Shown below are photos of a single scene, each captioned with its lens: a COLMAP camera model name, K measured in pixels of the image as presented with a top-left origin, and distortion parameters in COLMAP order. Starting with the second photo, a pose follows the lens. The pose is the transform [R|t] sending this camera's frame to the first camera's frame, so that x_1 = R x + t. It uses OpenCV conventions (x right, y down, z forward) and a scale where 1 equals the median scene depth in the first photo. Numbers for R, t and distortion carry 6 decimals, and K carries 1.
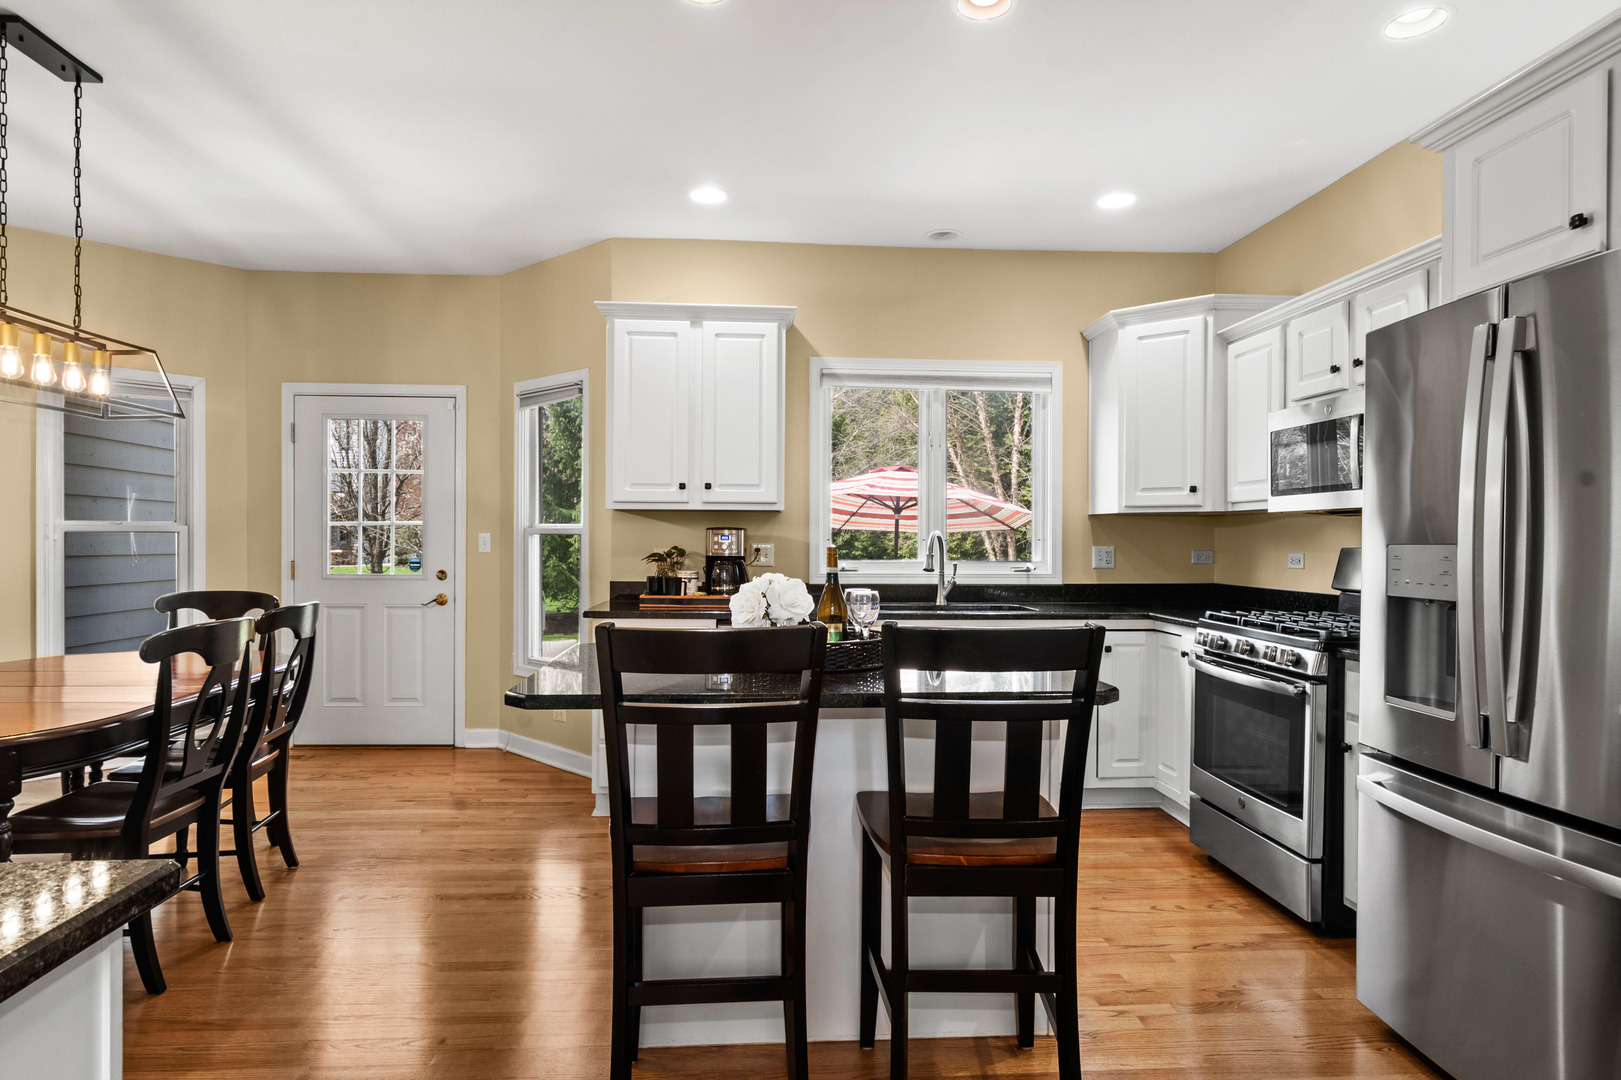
lens RADIAL K [[875.1, 0, 806.3], [0, 875.1, 536.5], [0, 0, 1]] dist [0.004146, -0.000280]
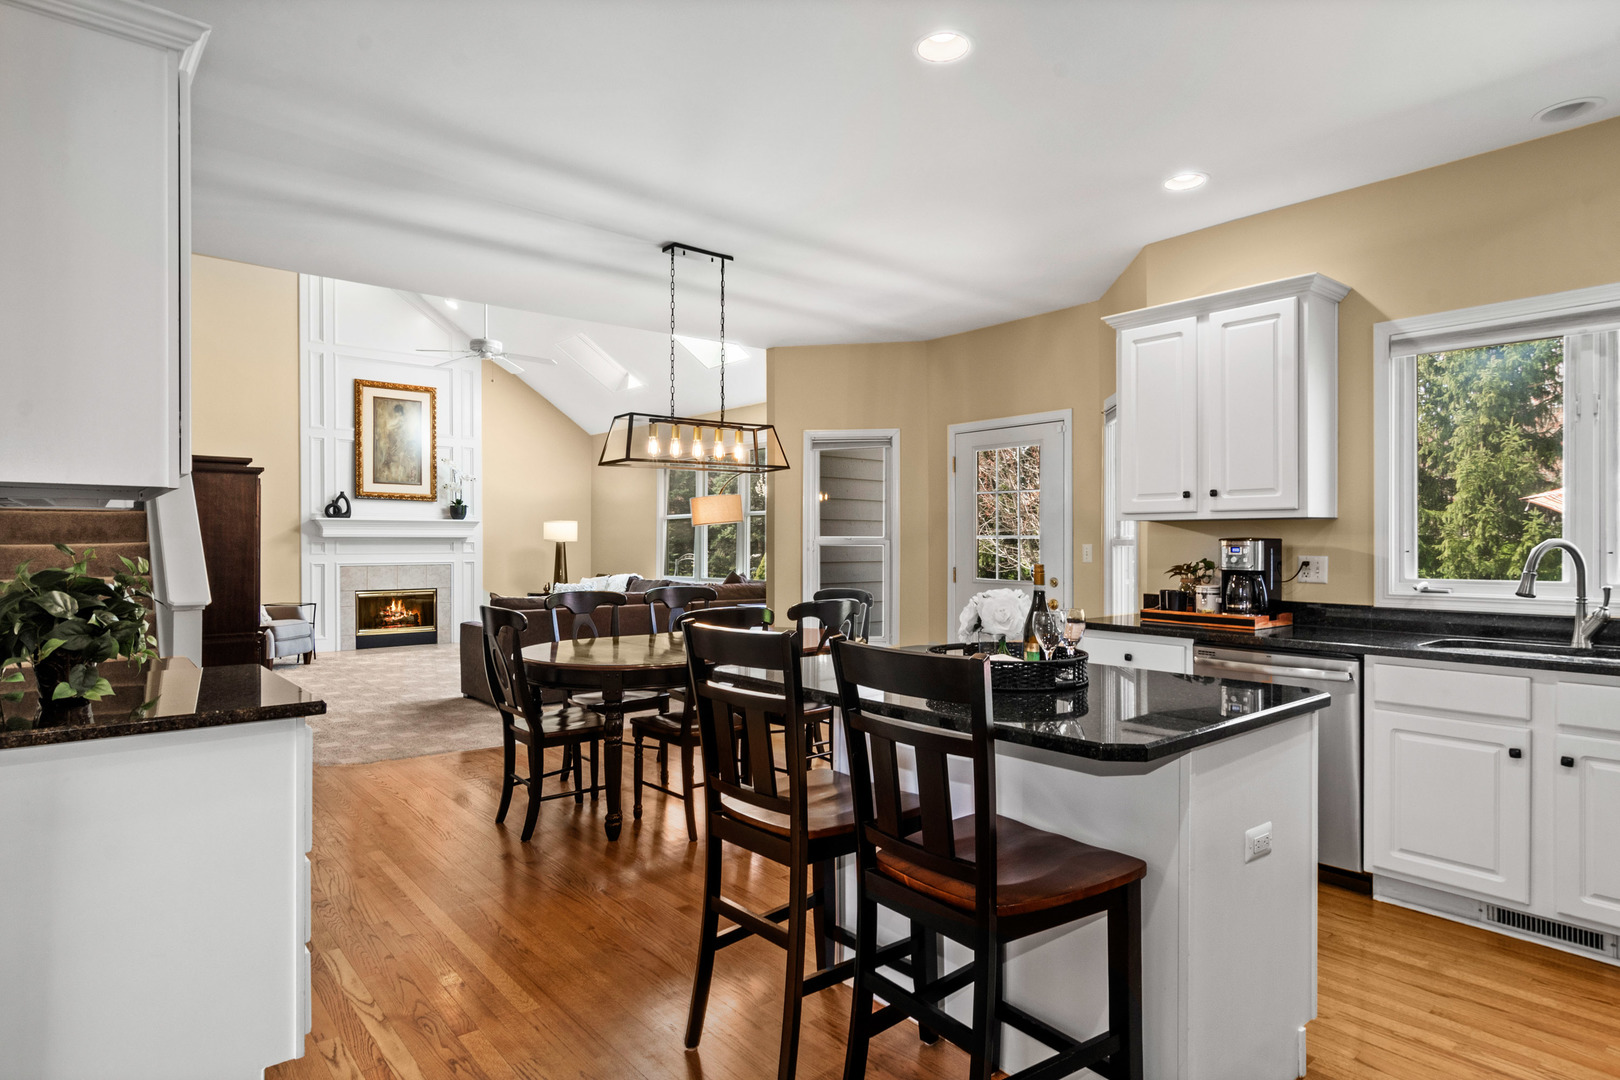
lens RADIAL K [[874.6, 0, 790.1], [0, 874.6, 543.7], [0, 0, 1]] dist [0.004146, -0.000280]
pose [[0.596486, -0.004951, -0.802609, 0.347061], [0.003133, 0.999988, -0.003841, -0.002405], [0.802618, -0.000224, 0.596494, 0.096759]]
